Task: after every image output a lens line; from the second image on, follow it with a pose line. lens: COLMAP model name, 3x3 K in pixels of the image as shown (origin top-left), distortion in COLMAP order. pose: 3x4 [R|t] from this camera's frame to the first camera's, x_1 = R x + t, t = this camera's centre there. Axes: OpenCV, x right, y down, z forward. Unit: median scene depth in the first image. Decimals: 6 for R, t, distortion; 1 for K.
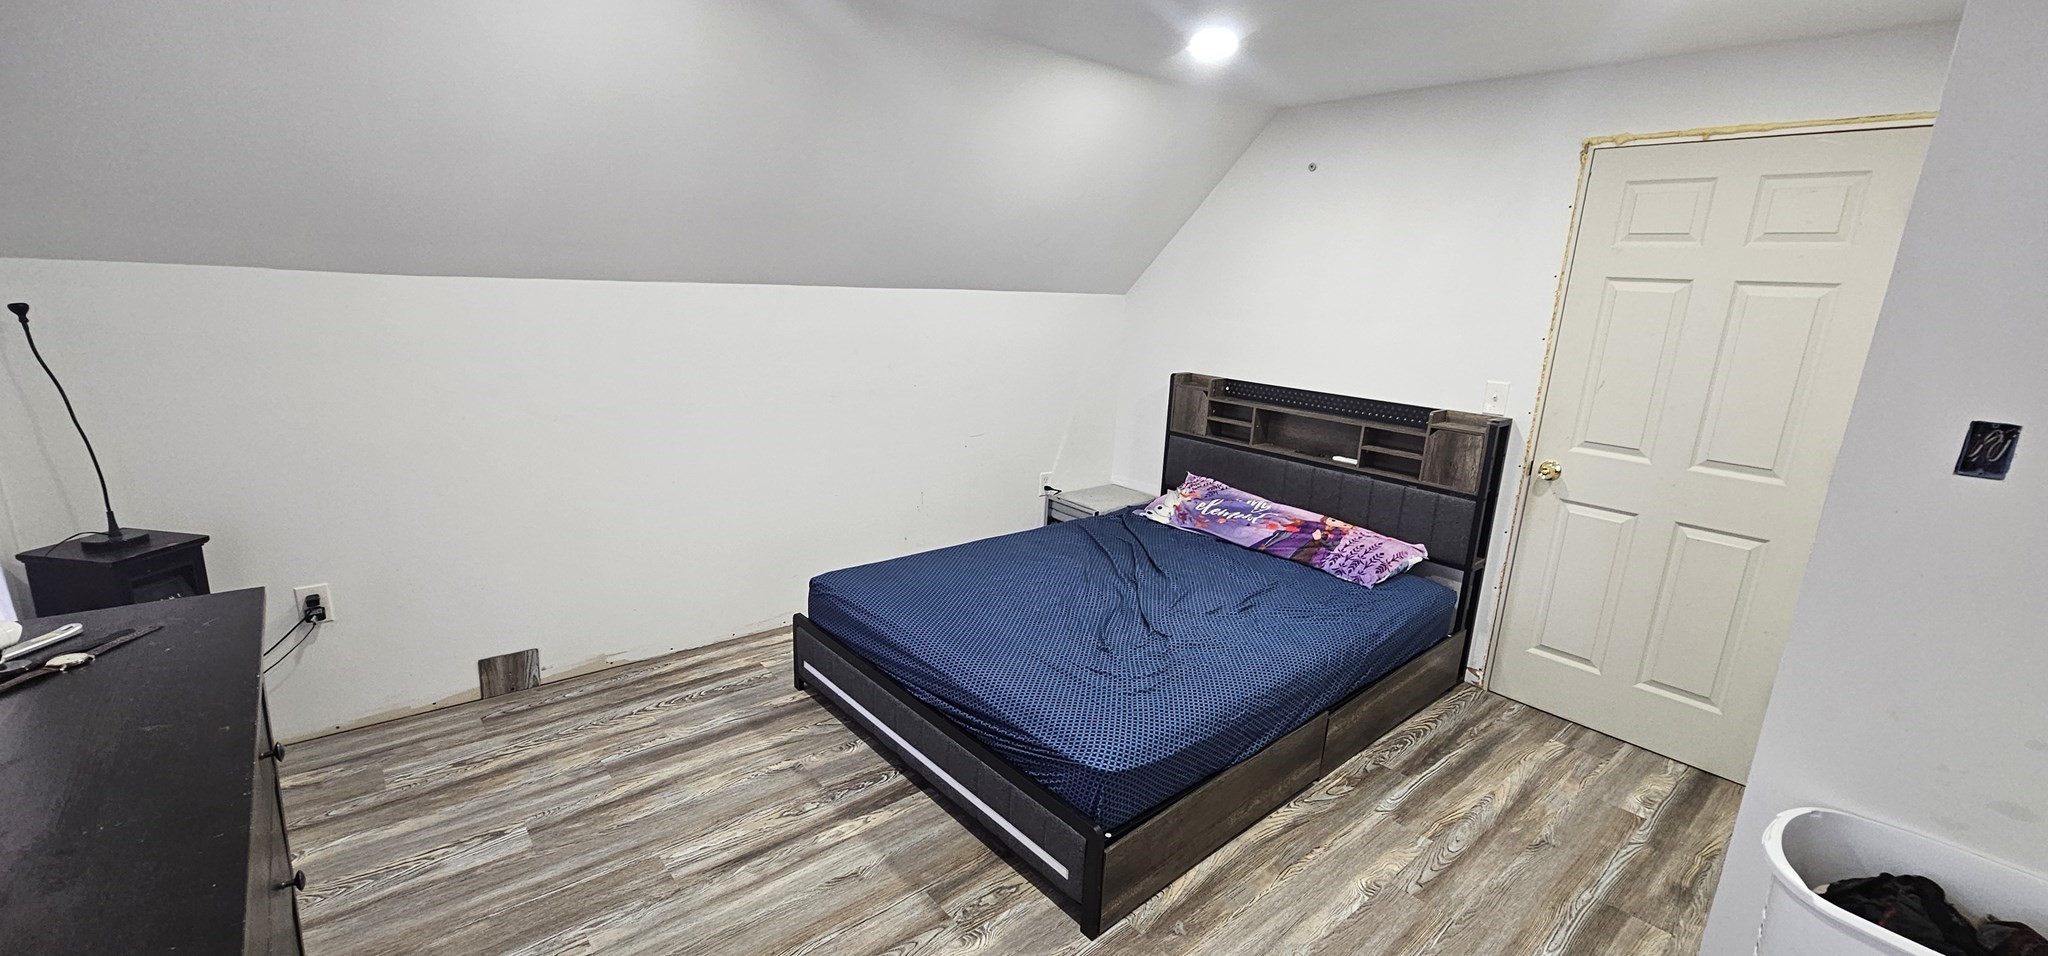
lens RADIAL K [[836.7, 0, 1017.2], [0, 836.7, 461.1], [0, 0, 1]] dist [0.000468, -0.000126]
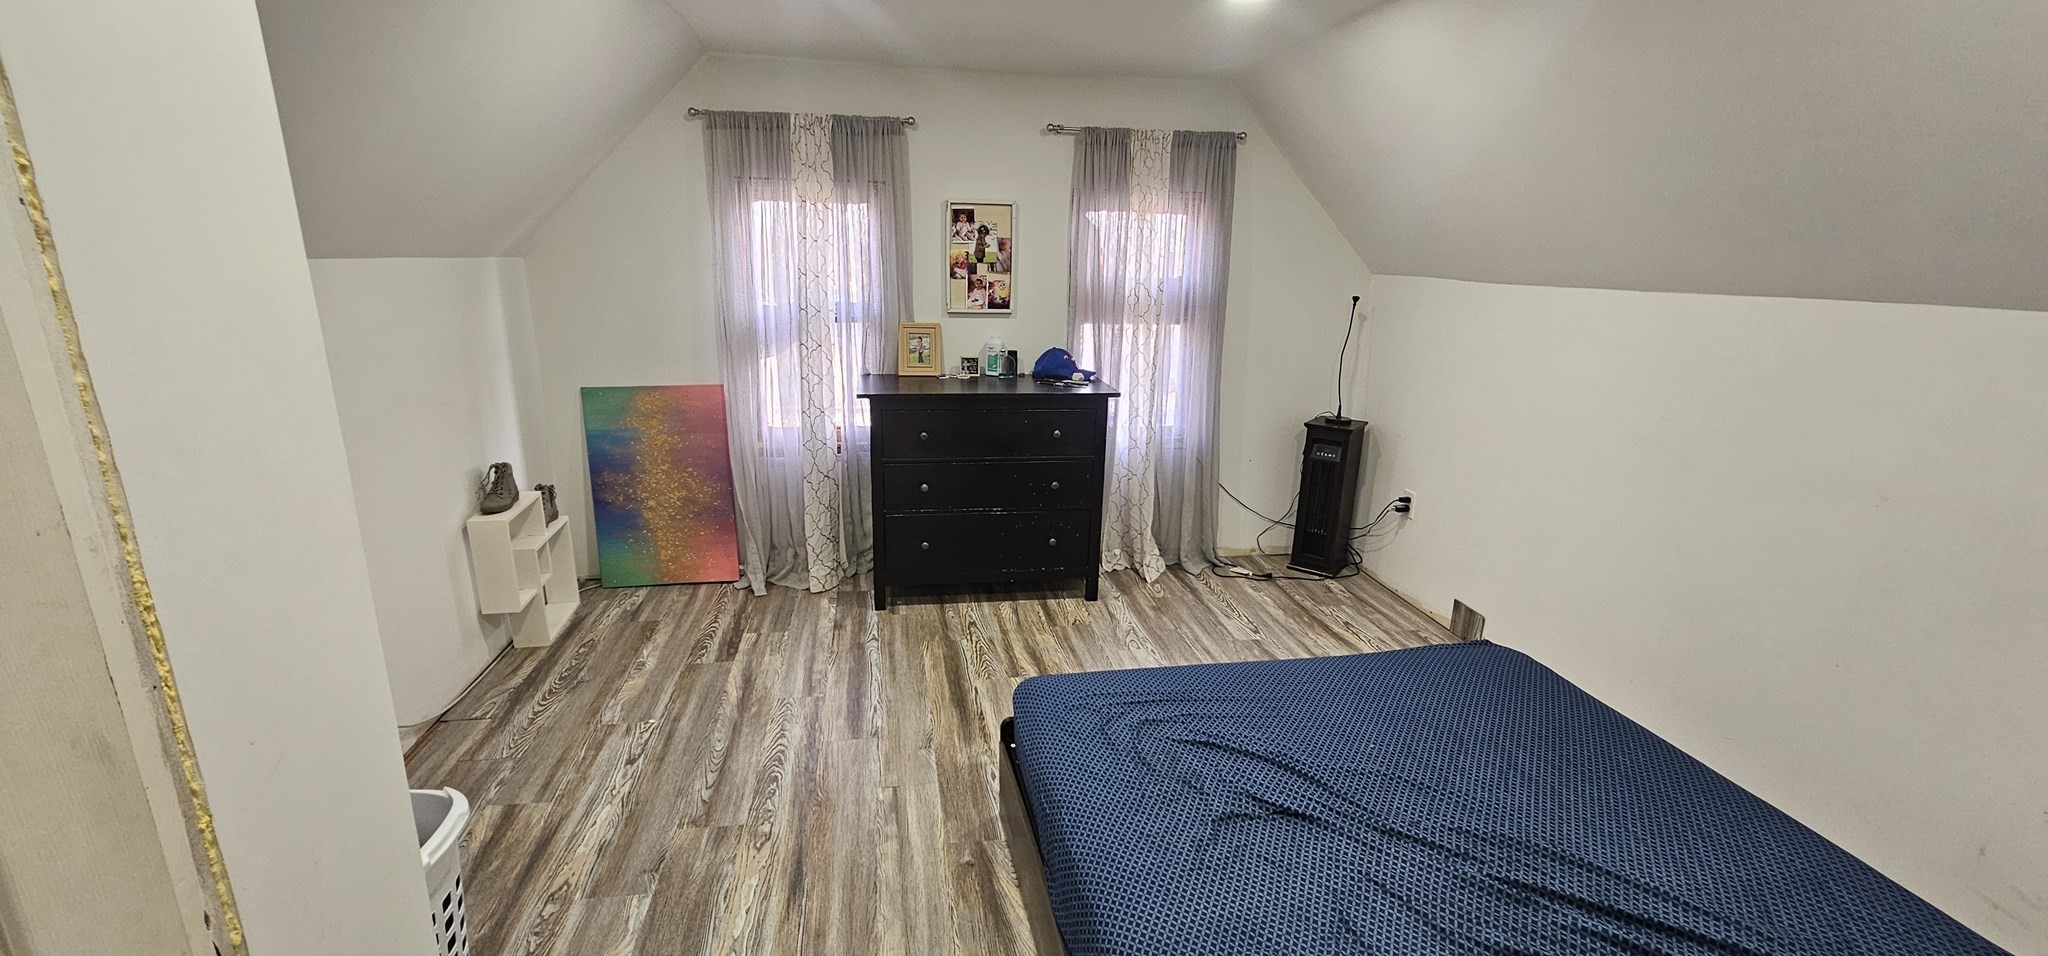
lens RADIAL K [[836.7, 0, 1019.8], [0, 836.7, 488.2], [0, 0, 1]] dist [0.000468, -0.000126]
pose [[-0.514364, 0.174485, -0.839634, 0.868128], [-0.222354, 0.918464, 0.327082, -0.214080], [0.828244, 0.354935, -0.433628, 1.204929]]
